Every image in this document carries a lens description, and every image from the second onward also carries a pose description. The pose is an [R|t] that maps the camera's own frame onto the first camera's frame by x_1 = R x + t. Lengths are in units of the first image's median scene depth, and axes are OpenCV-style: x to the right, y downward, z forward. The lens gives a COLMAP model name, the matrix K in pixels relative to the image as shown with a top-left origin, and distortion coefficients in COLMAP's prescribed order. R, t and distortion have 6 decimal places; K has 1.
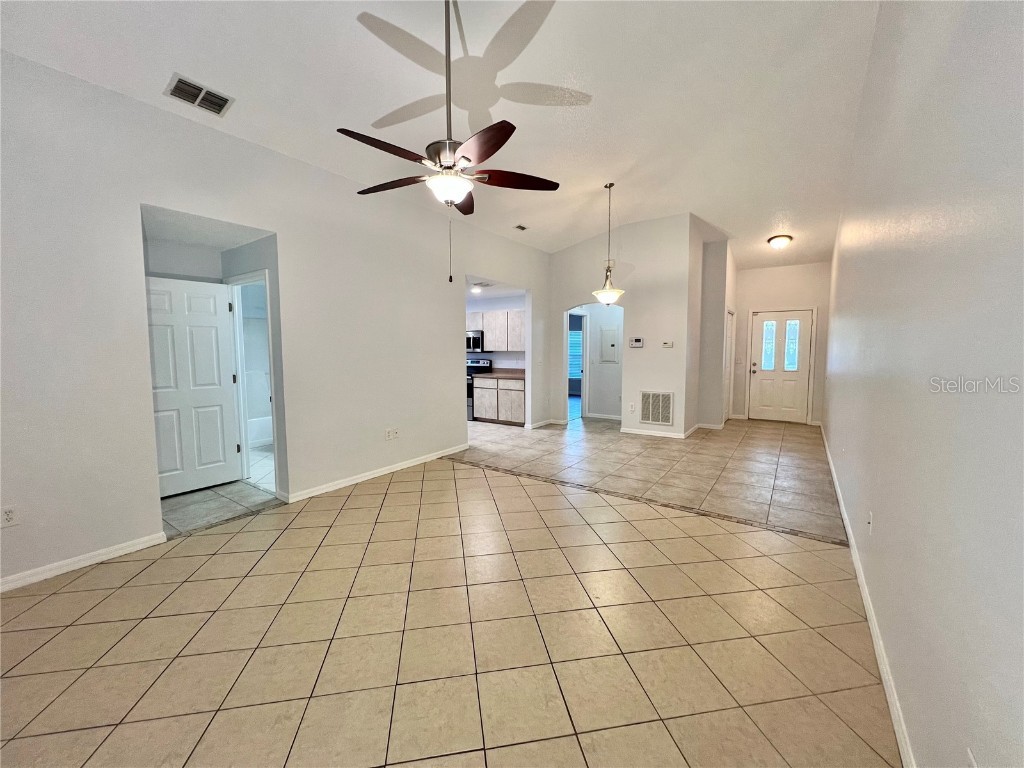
lens RADIAL K [[407.9, 0, 510.0], [0, 407.9, 380.1], [0, 0, 1]] dist [-0.002100, -0.000017]
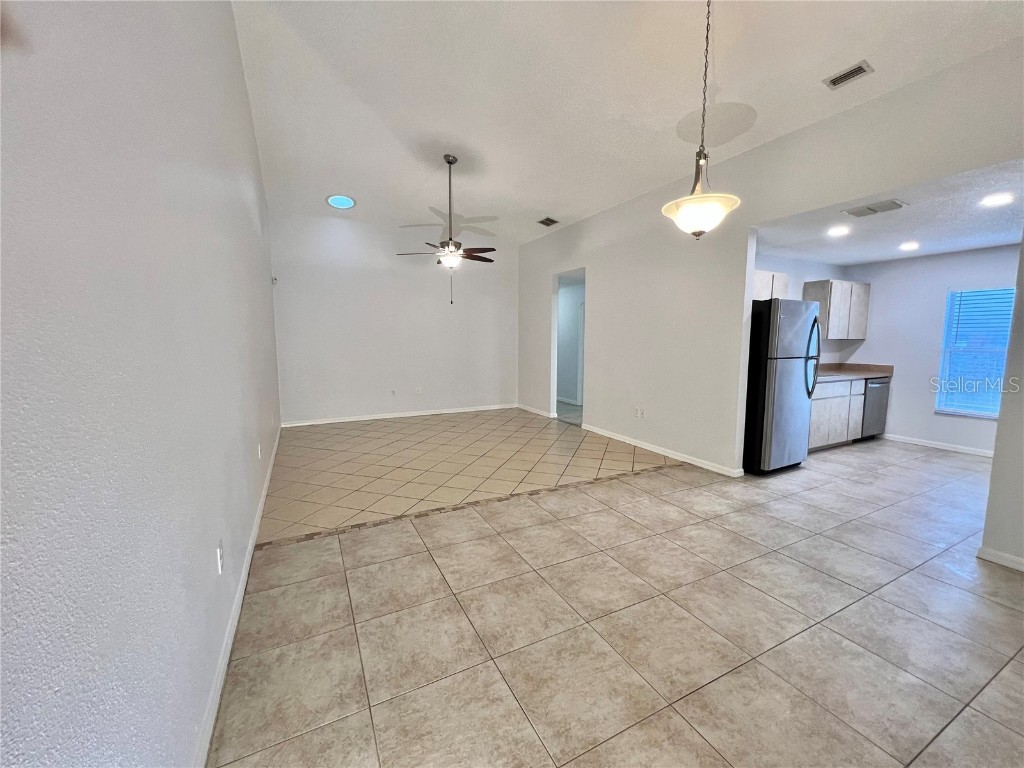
lens RADIAL K [[407.9, 0, 510.0], [0, 407.9, 380.1], [0, 0, 1]] dist [-0.002100, -0.000017]
pose [[-0.466277, 0.094729, -0.879552, 0.935249], [-0.071234, 0.987001, 0.144065, -0.099332], [0.881766, 0.129828, -0.453468, 1.313640]]
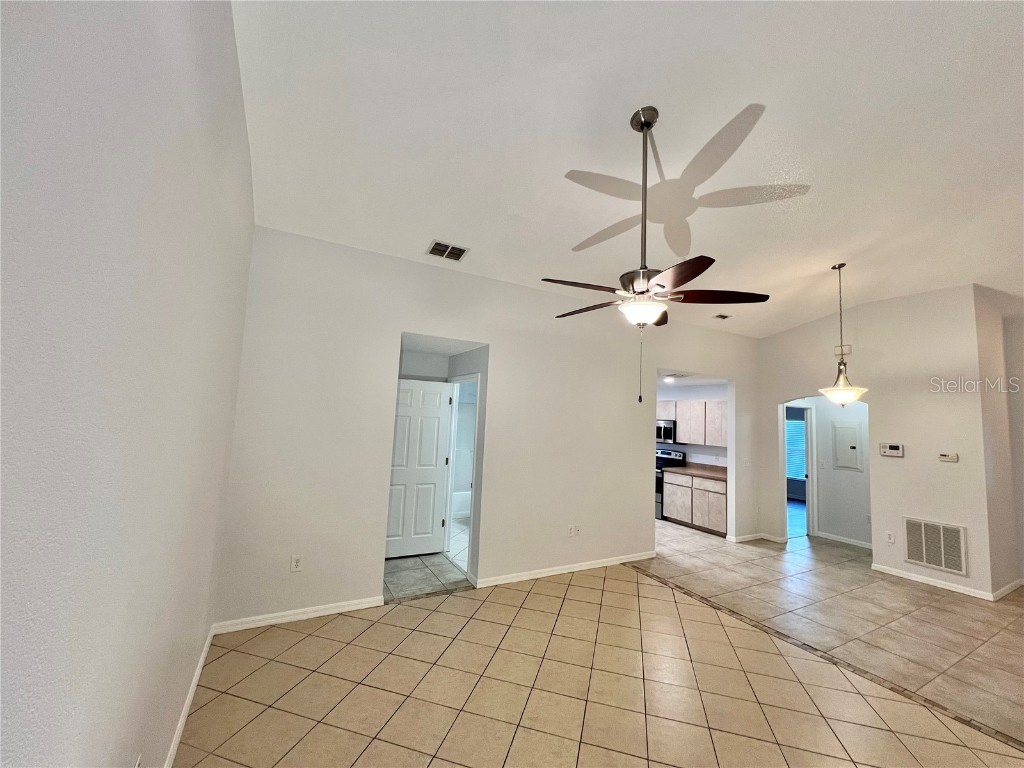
lens RADIAL K [[407.9, 0, 510.0], [0, 407.9, 380.1], [0, 0, 1]] dist [-0.002100, -0.000017]
pose [[0.899134, 0.006073, -0.437631, 0.000754], [-0.083423, 0.983950, -0.157743, -0.064801], [0.429649, 0.178340, 0.885210, -0.004628]]
